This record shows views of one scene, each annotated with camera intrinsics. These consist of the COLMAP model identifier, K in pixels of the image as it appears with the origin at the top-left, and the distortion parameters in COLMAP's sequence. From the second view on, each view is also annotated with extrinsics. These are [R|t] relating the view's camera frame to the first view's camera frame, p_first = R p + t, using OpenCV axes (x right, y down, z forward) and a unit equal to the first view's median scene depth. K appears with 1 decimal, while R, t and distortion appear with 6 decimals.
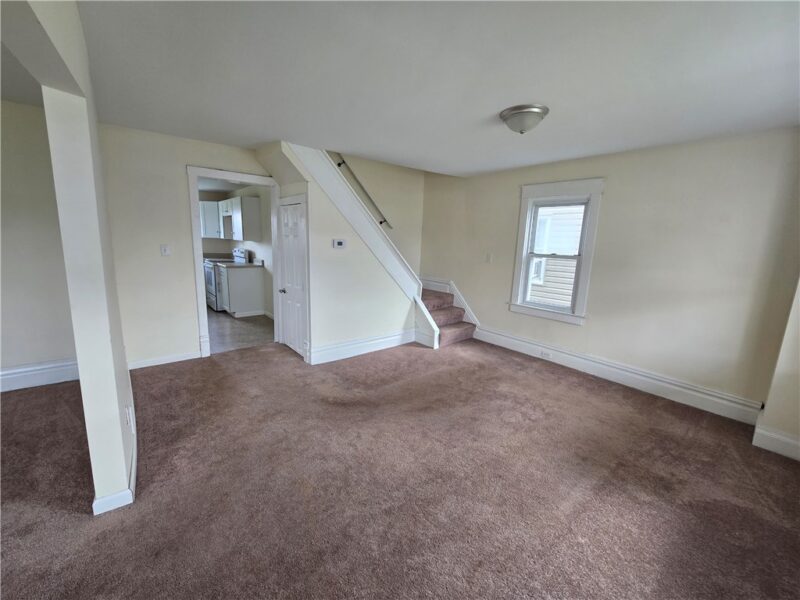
lens RADIAL K [[329.1, 0, 395.5], [0, 329.1, 302.1], [0, 0, 1]] dist [-0.006153, -0.000264]
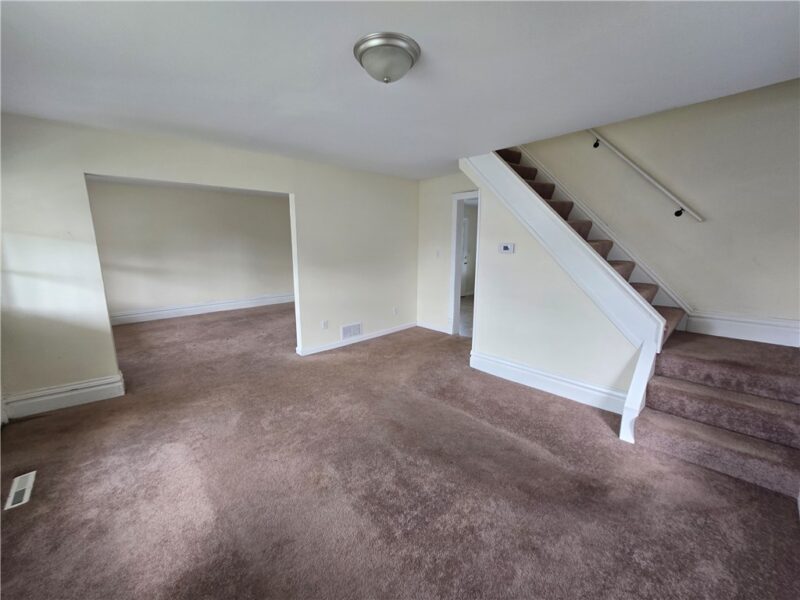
lens RADIAL K [[329.1, 0, 395.5], [0, 329.1, 302.1], [0, 0, 1]] dist [-0.006153, -0.000264]
pose [[0.057310, 0.143424, -0.988001, 0.715612], [-0.182475, 0.974461, 0.130874, -0.097021], [0.981539, 0.172785, 0.082018, 0.654134]]
